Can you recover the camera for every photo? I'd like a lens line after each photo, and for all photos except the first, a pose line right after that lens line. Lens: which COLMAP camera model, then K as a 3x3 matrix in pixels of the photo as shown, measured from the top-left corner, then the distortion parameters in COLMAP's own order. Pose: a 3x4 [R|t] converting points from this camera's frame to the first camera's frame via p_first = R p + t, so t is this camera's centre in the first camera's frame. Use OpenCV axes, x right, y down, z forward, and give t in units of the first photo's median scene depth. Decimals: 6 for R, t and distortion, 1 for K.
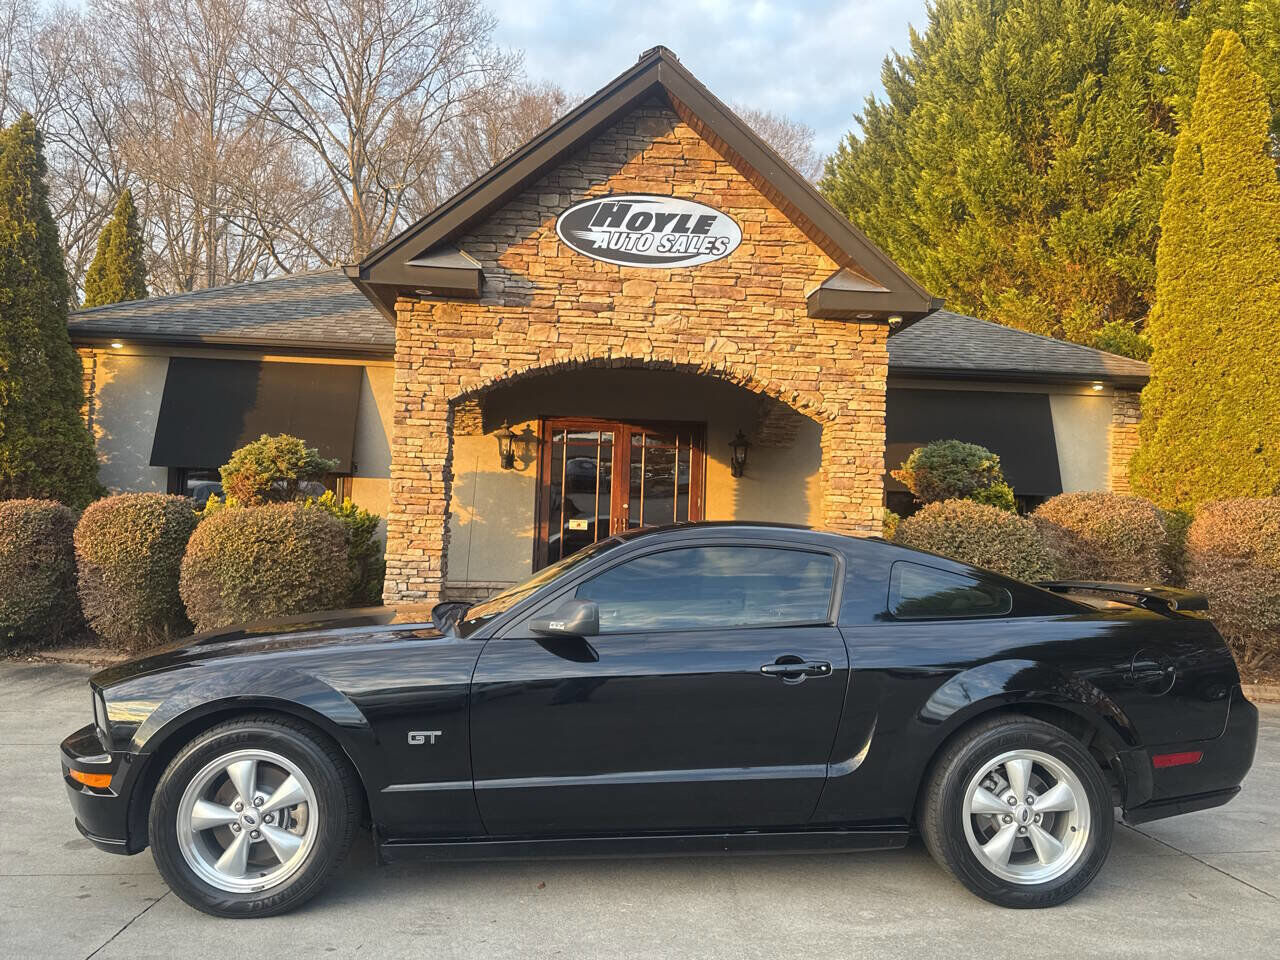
lens RADIAL K [[892.6, 0, 636.7], [0, 892.6, 478.1], [0, 0, 1]] dist [0.158948, -0.257319]
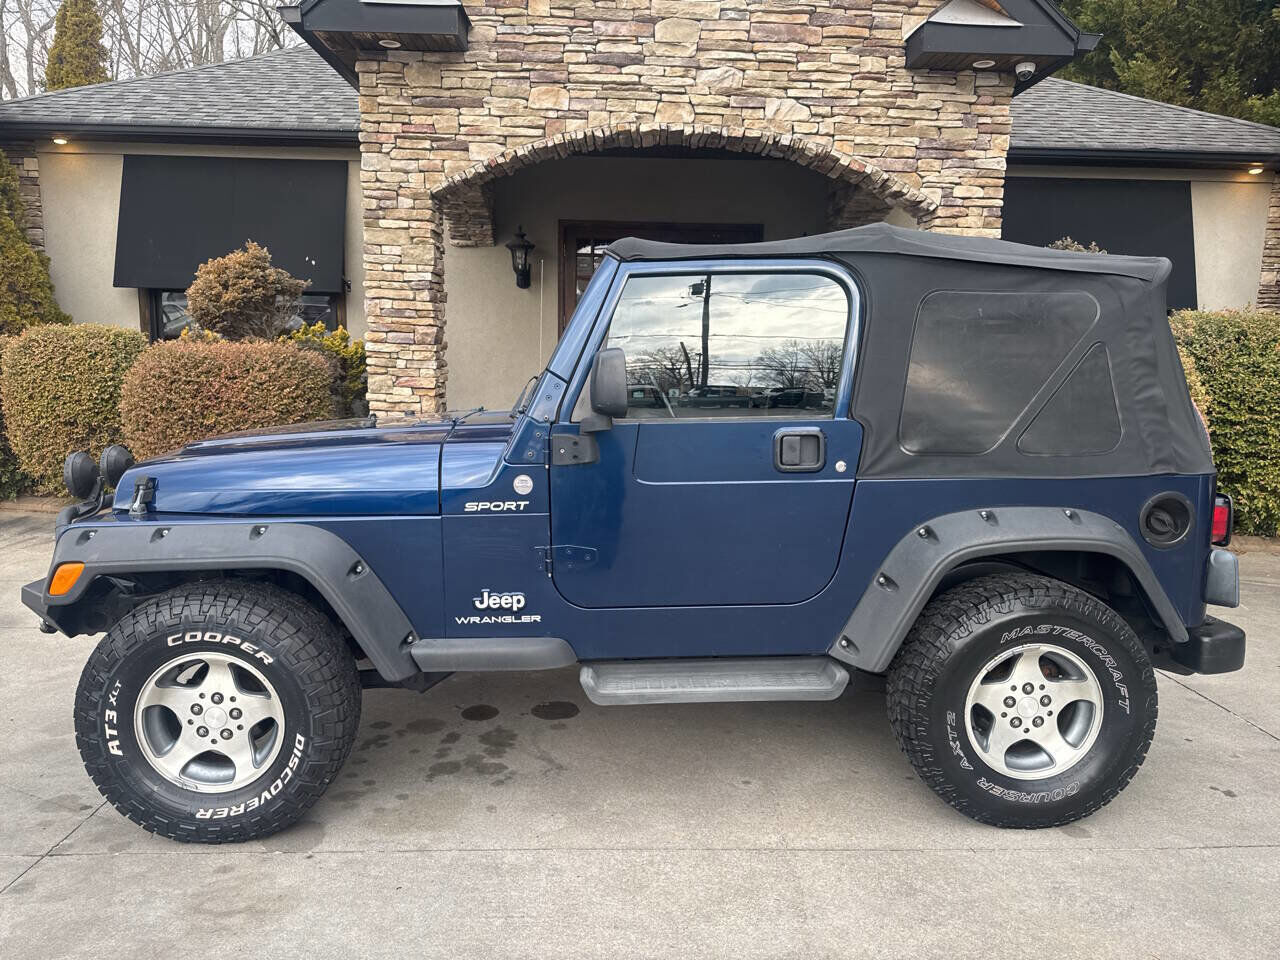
lens RADIAL K [[908.9, 0, 637.5], [0, 908.9, 488.1], [0, 0, 1]] dist [0.014442, -0.021351]
pose [[0.998487, -0.001303, -0.054964, 0.010681], [0.012560, 0.978689, 0.204964, 0.003027], [0.053526, -0.205344, 0.977225, 0.187662]]
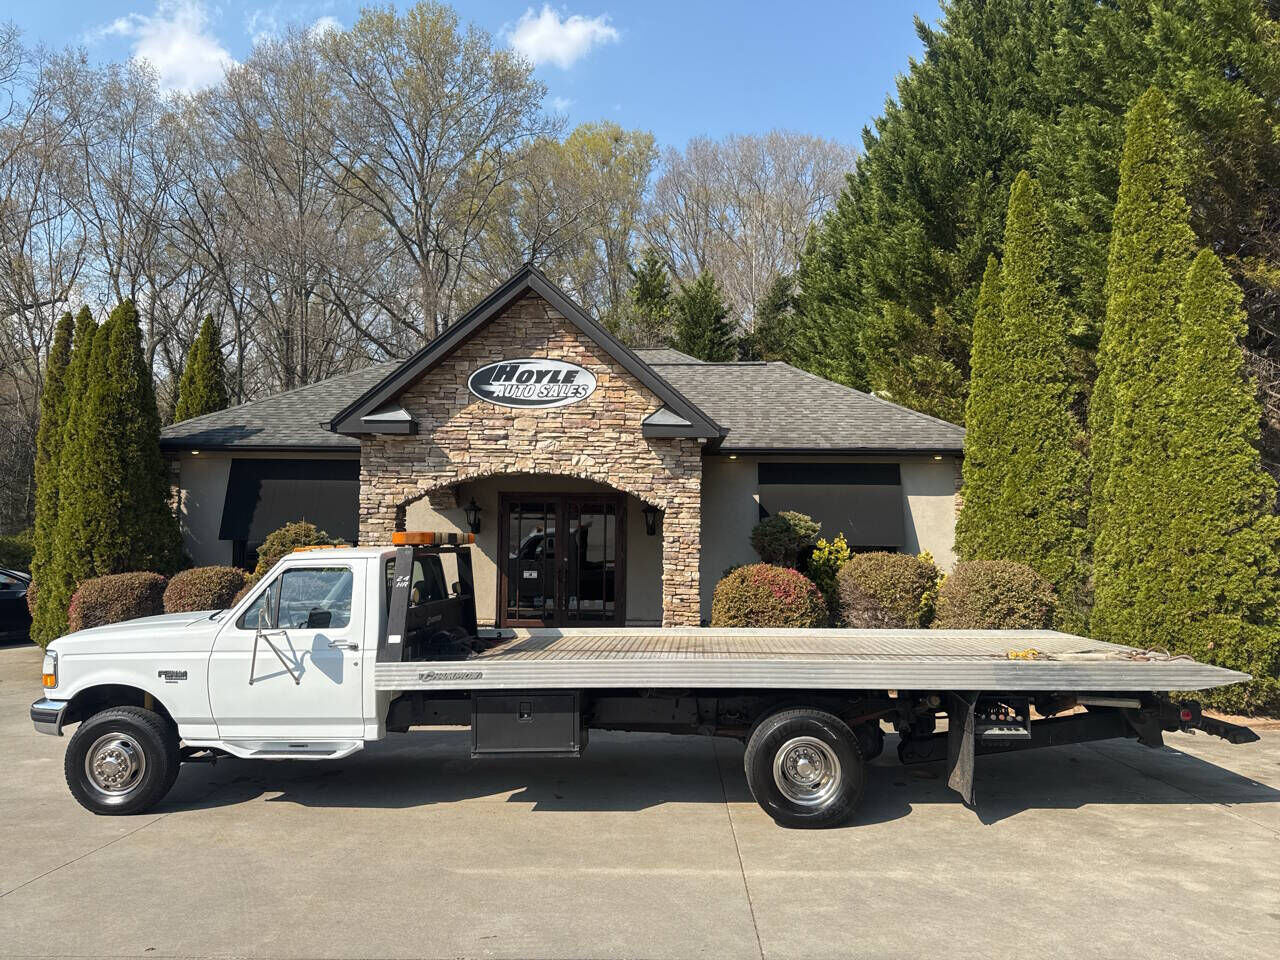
lens RADIAL K [[903.1, 0, 643.6], [0, 903.1, 486.1], [0, 0, 1]] dist [0.161324, -0.344551]
pose [[0.993694, -0.024510, -0.109414, 0.345911], [0.025451, 0.999650, 0.007212, -0.115146], [0.109199, -0.009951, 0.993970, -0.423366]]
